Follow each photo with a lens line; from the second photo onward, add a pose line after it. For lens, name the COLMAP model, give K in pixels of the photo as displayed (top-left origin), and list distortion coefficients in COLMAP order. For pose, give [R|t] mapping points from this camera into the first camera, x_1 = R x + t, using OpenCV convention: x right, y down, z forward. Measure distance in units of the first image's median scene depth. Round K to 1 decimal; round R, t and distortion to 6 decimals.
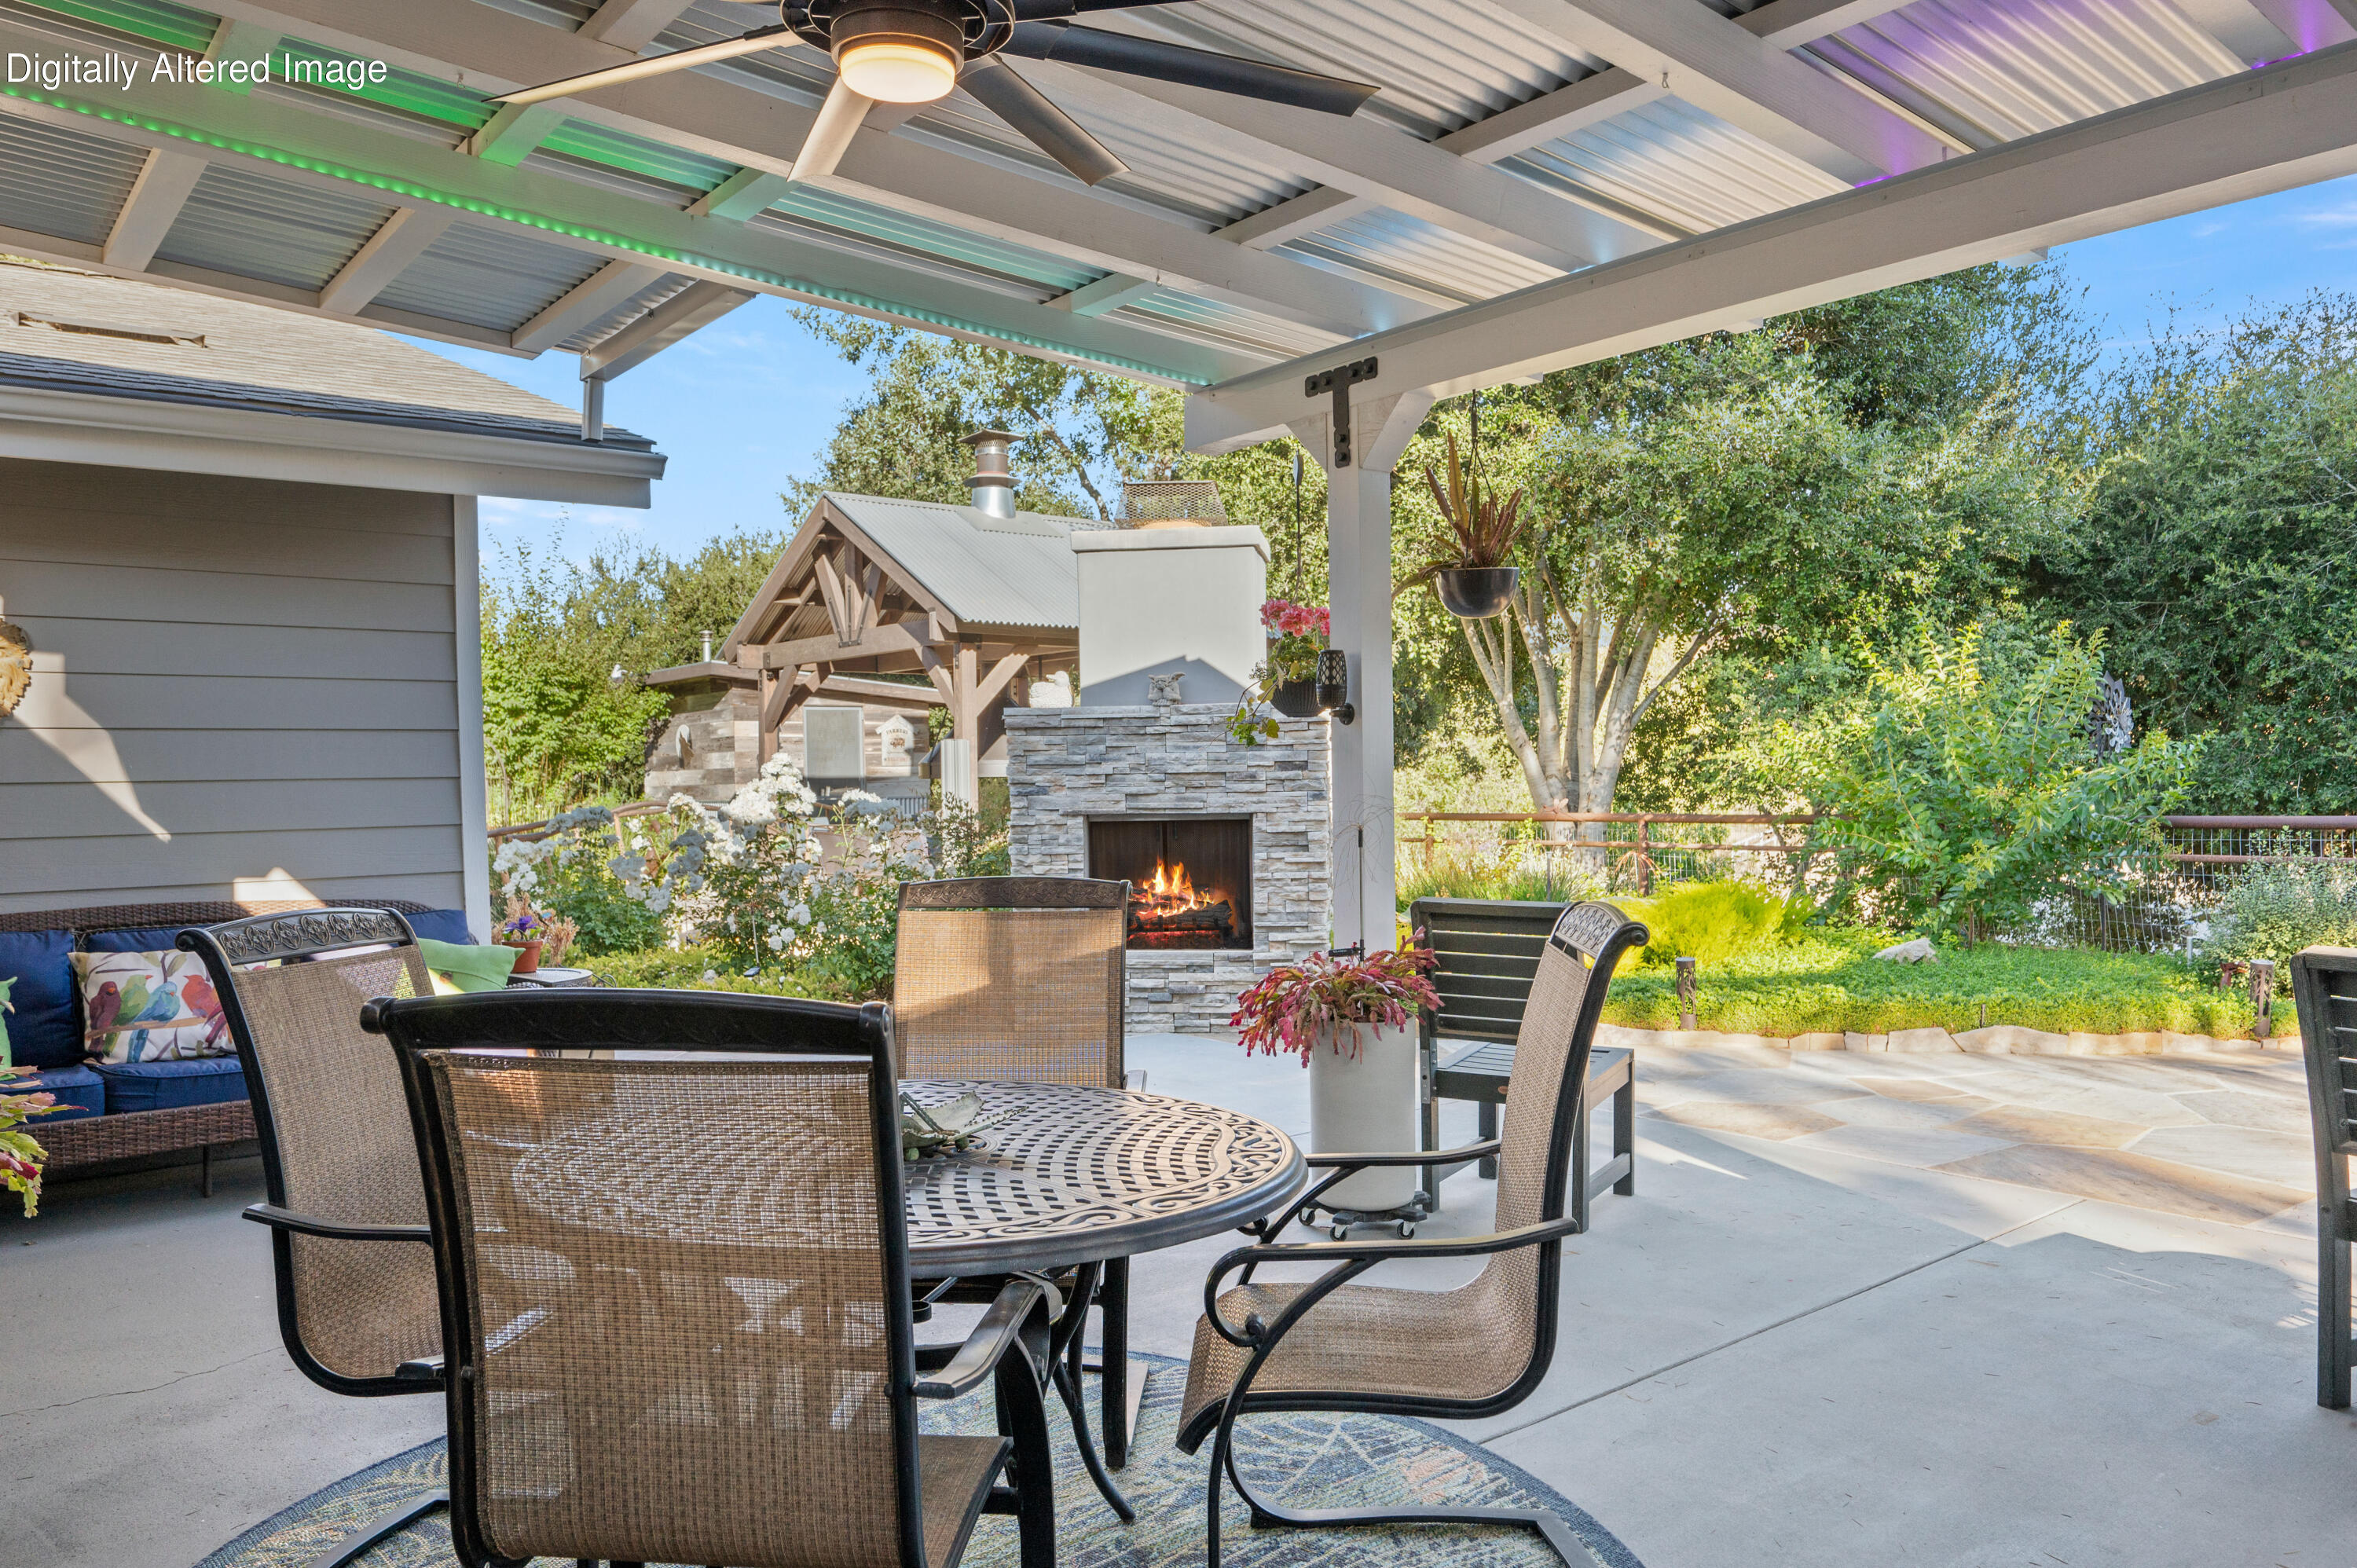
lens RADIAL K [[1617.6, 0, 1174.5], [0, 1617.6, 790.4], [0, 0, 1]] dist [-0.005907, 0.000661]
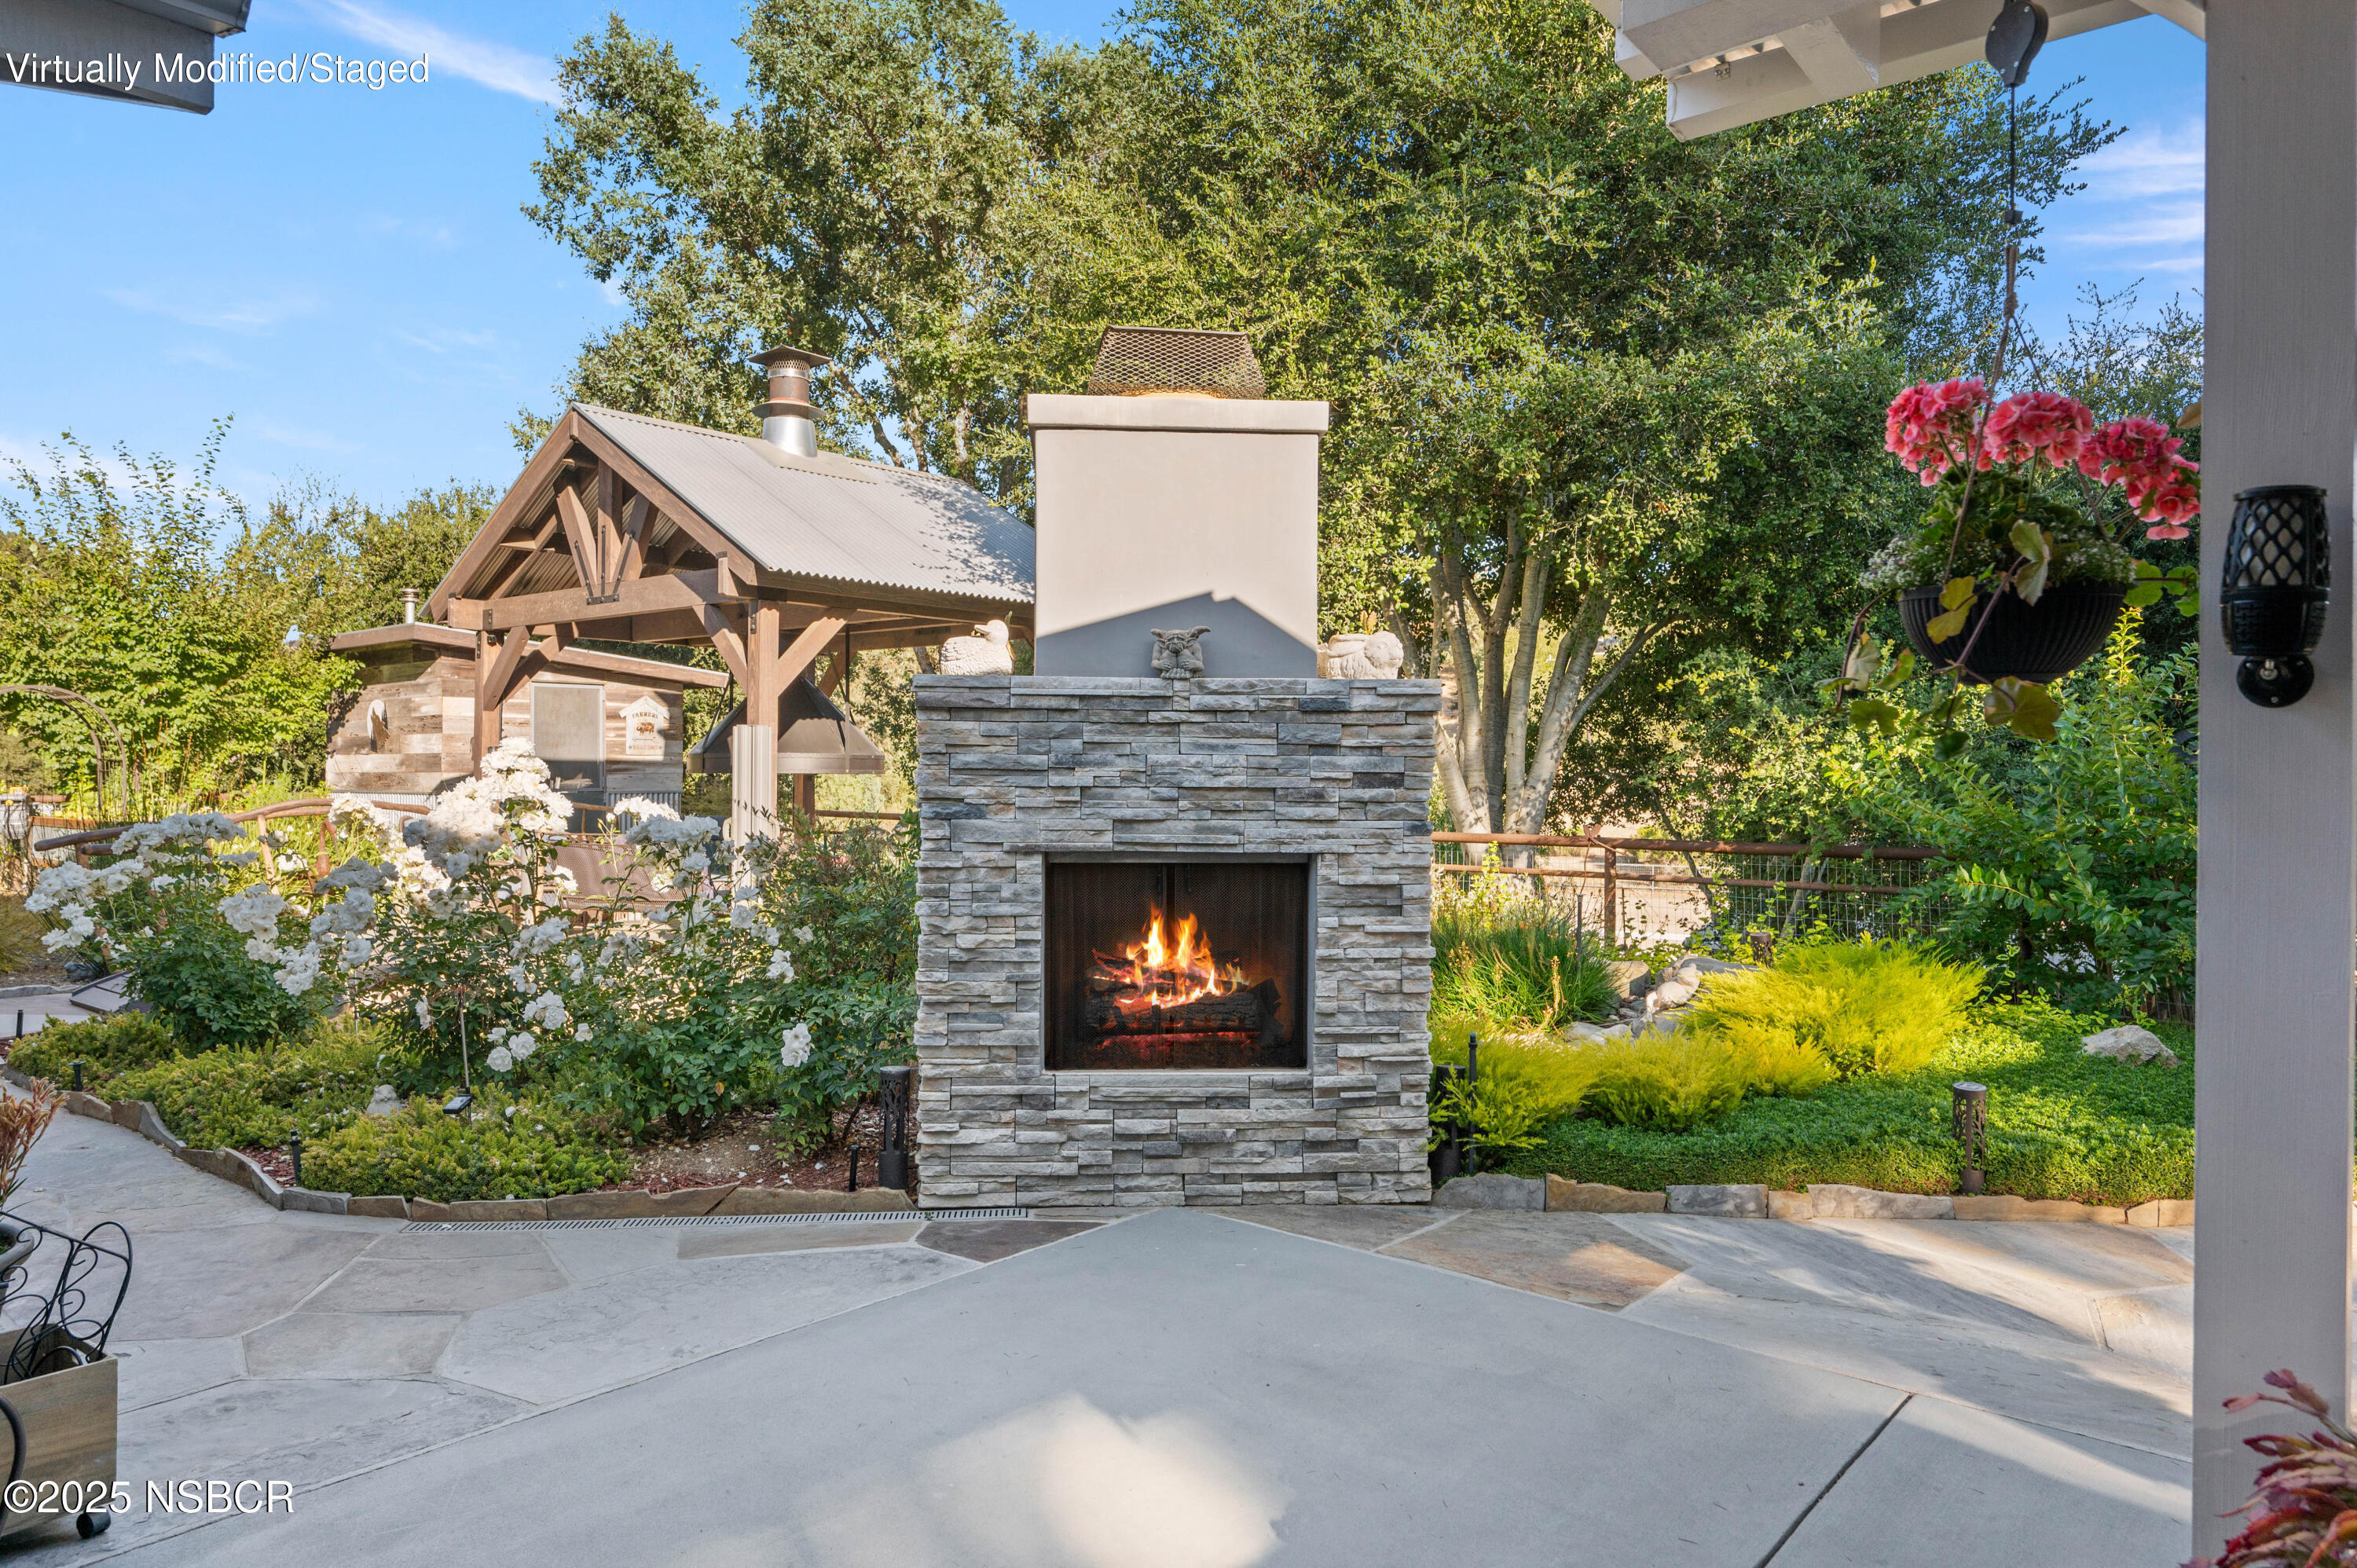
lens RADIAL K [[1524.4, 0, 1184.9], [0, 1524.4, 773.7], [0, 0, 1]] dist [0.005176, -0.007102]
pose [[0.982516, 0.021815, 0.184895, -0.066803], [-0.020496, 0.999749, -0.009046, -0.006321], [-0.185046, 0.005098, 0.982717, 0.254052]]
